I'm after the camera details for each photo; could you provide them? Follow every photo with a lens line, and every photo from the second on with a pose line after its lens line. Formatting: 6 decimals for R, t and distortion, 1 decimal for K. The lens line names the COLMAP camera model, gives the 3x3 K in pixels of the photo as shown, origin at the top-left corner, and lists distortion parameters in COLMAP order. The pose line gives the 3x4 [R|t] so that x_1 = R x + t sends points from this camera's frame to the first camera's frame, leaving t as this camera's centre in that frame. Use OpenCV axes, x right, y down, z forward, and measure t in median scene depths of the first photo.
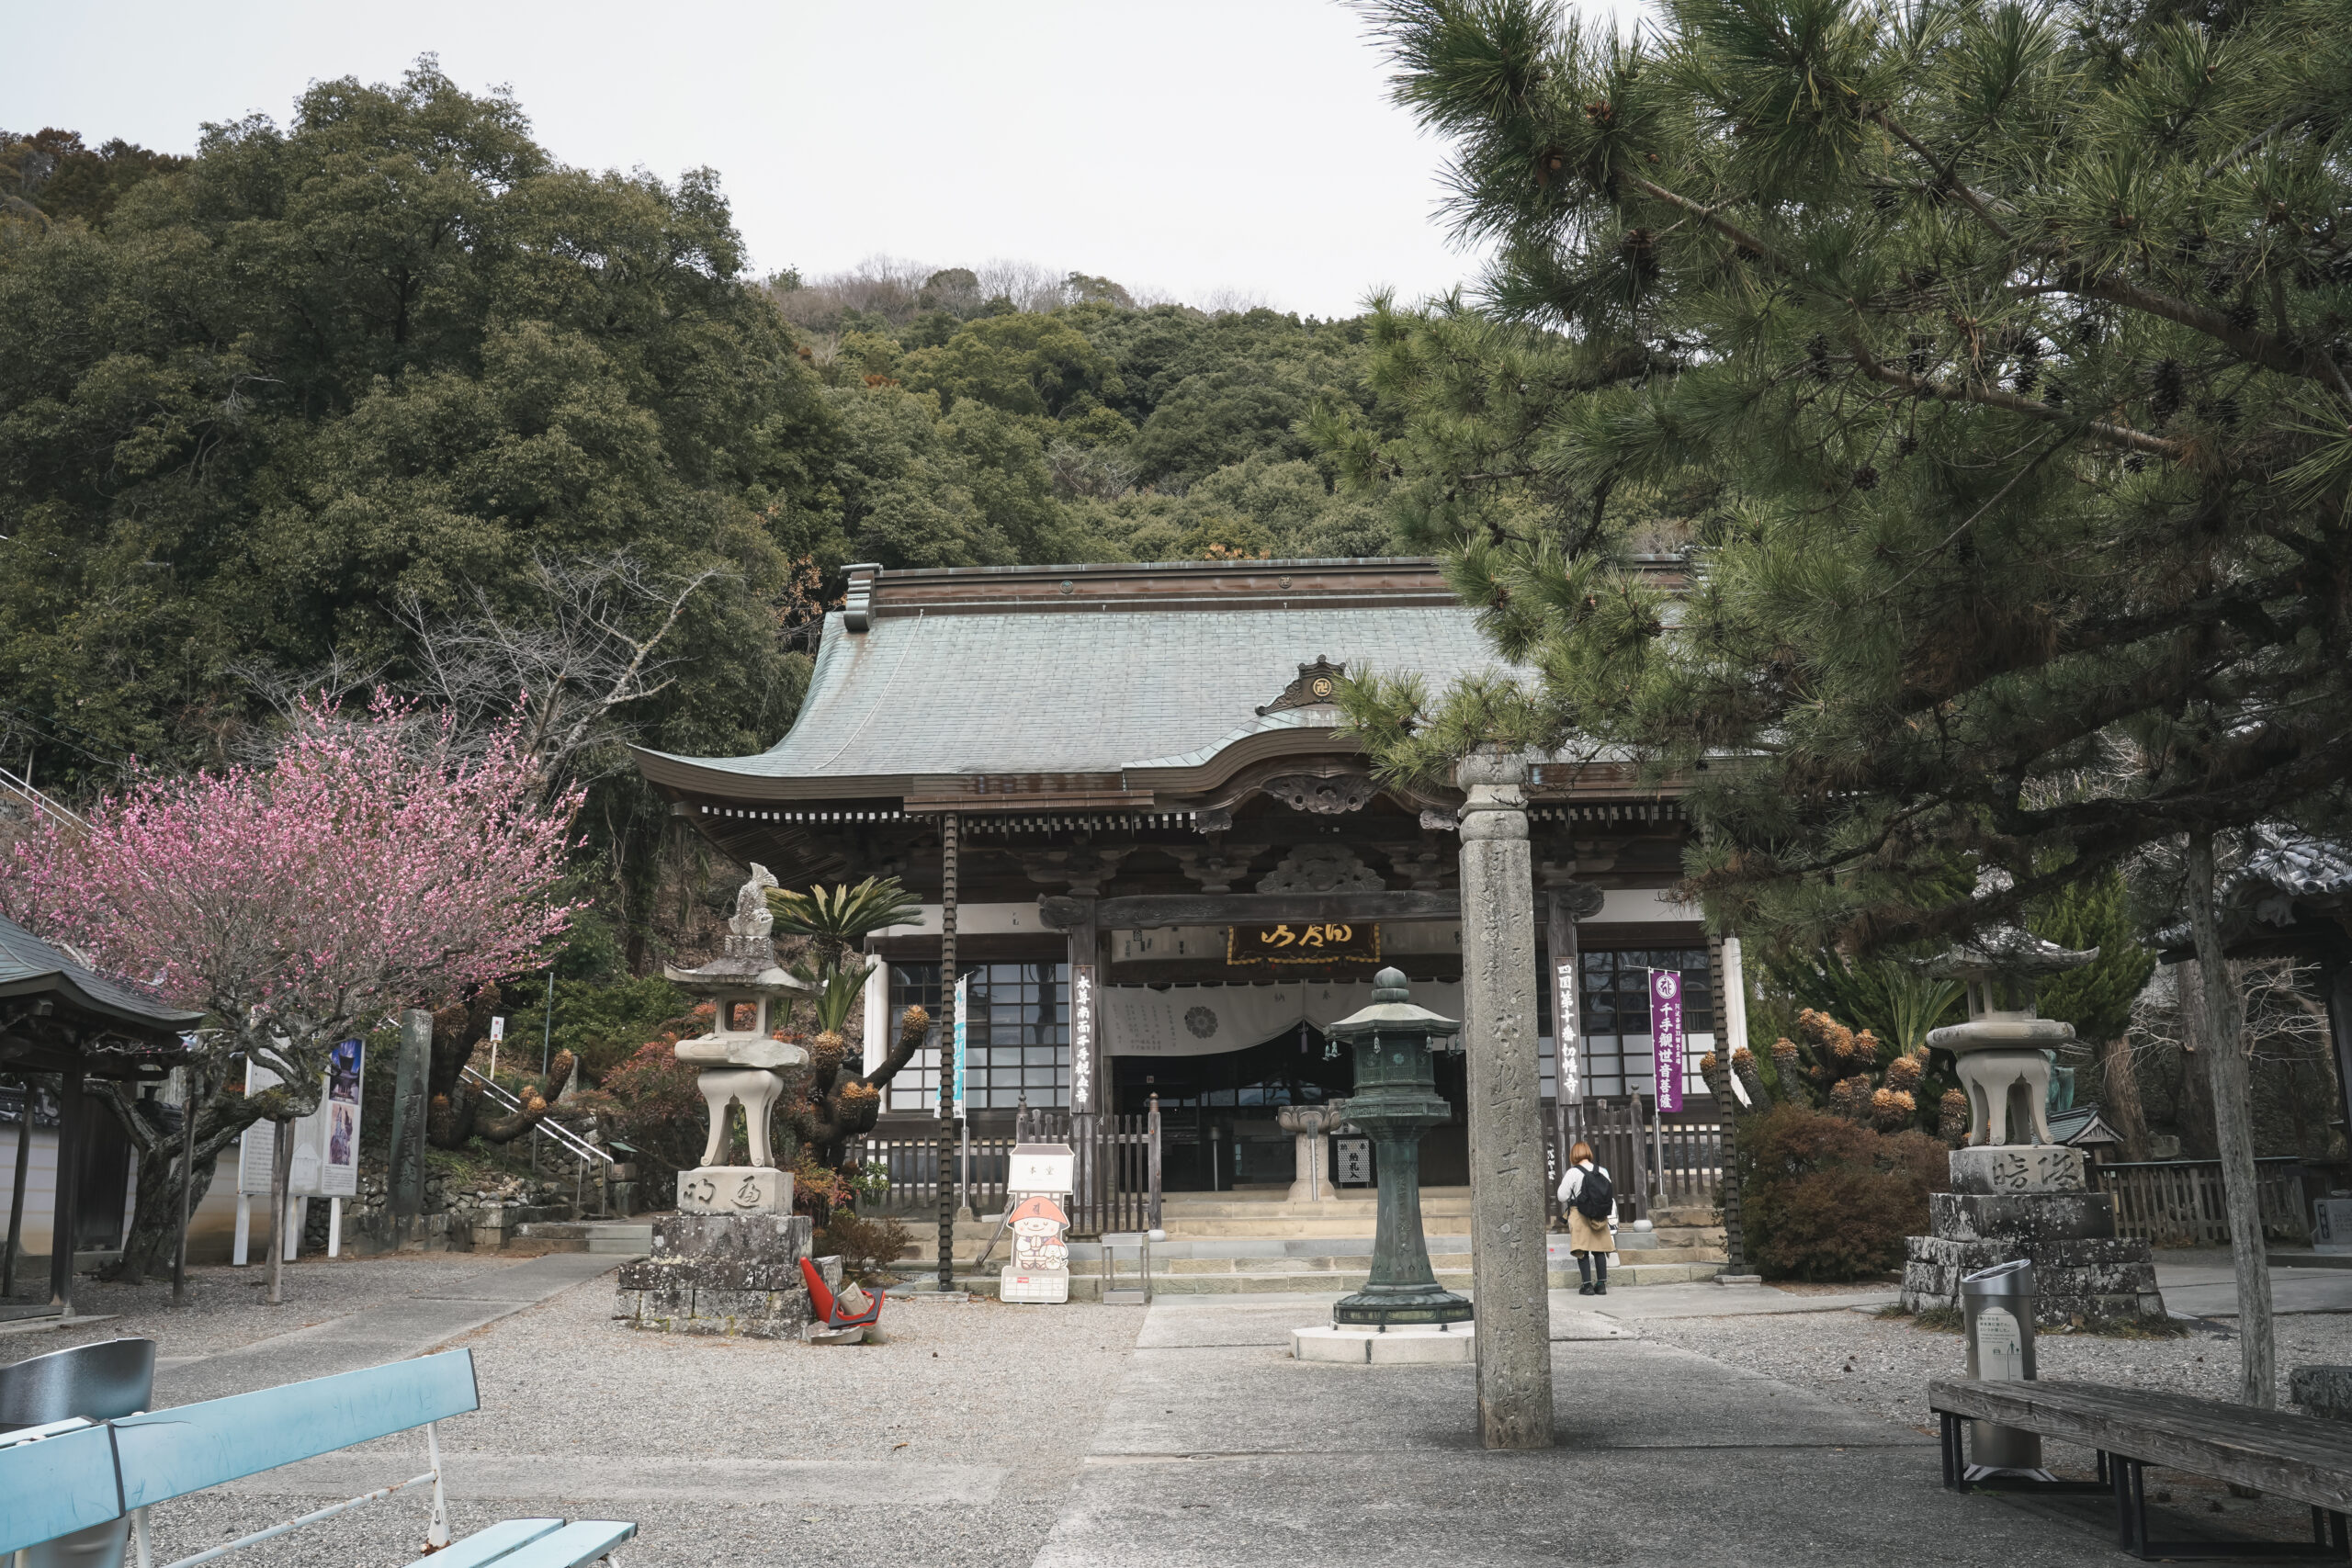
lens RADIAL K [[1920.8, 0, 1176.0], [0, 1920.8, 784.0], [0, 0, 1]] dist [-0.063185, 0.006164]
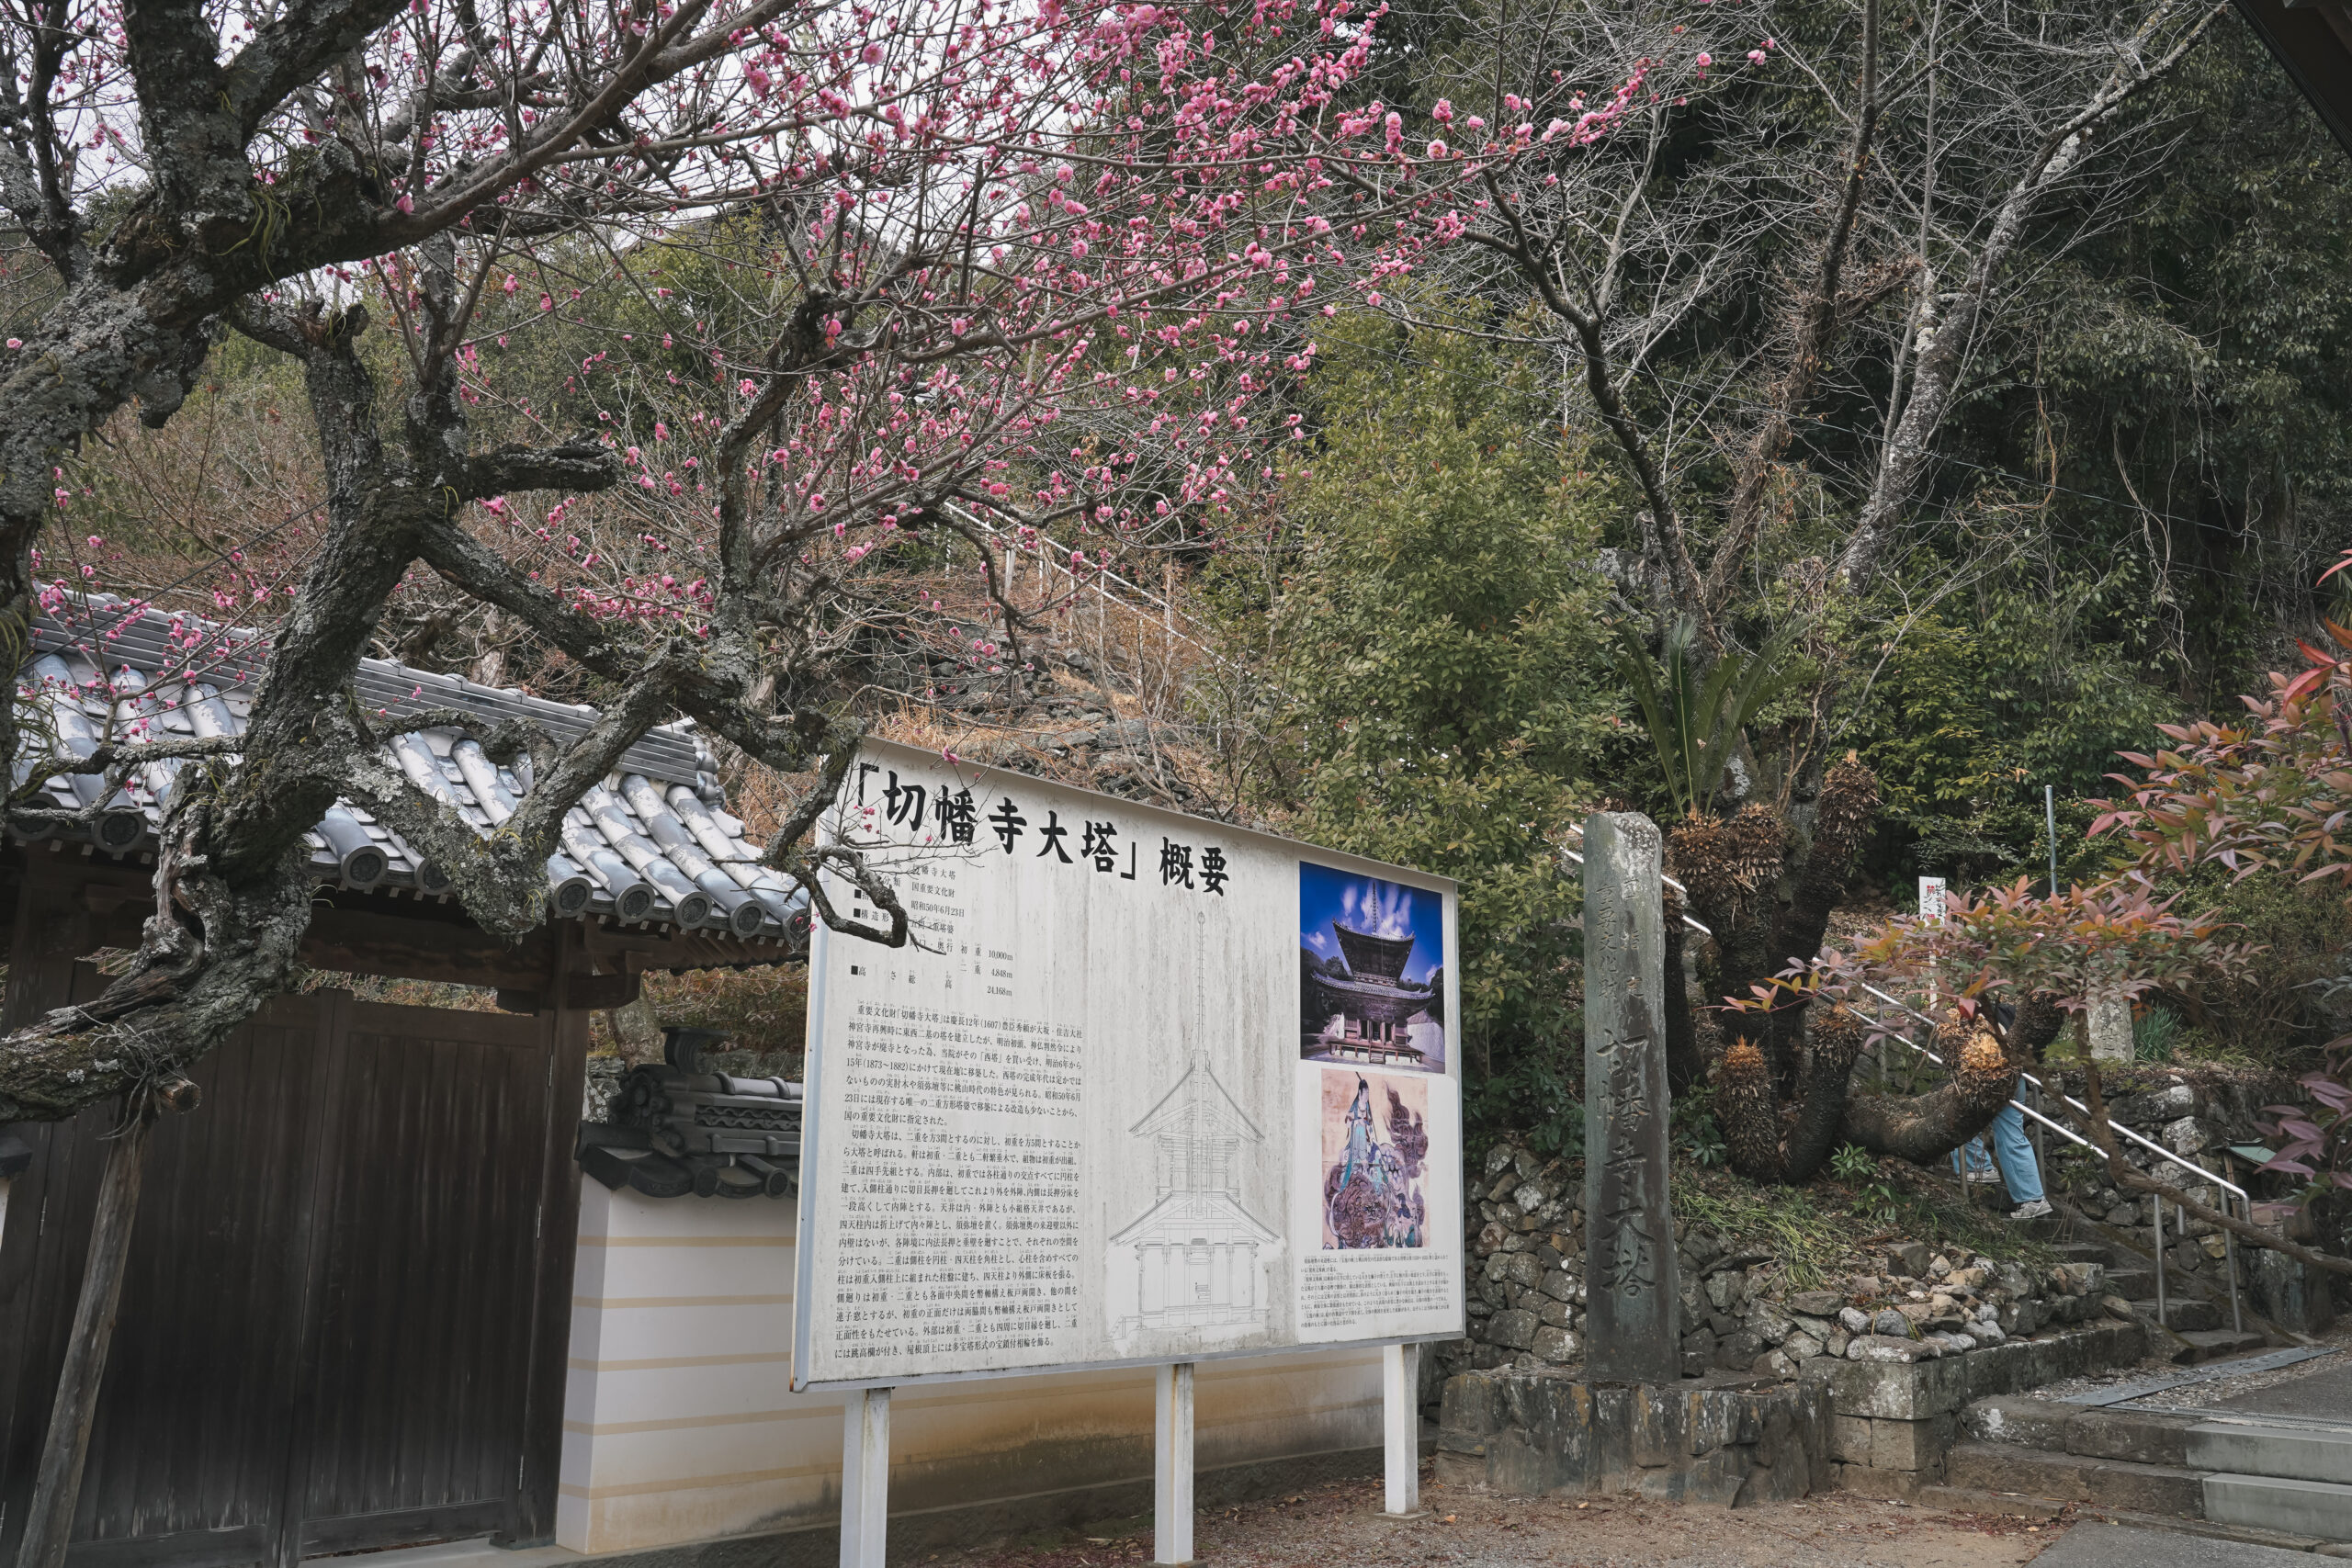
lens RADIAL K [[1920.8, 0, 1176.0], [0, 1920.8, 784.0], [0, 0, 1]] dist [-0.063185, 0.006164]
pose [[0.701363, -0.134163, -0.700065, -0.195689], [0.140089, 0.988917, -0.049170, 0.118935], [0.698903, -0.063585, 0.712384, 0.671299]]
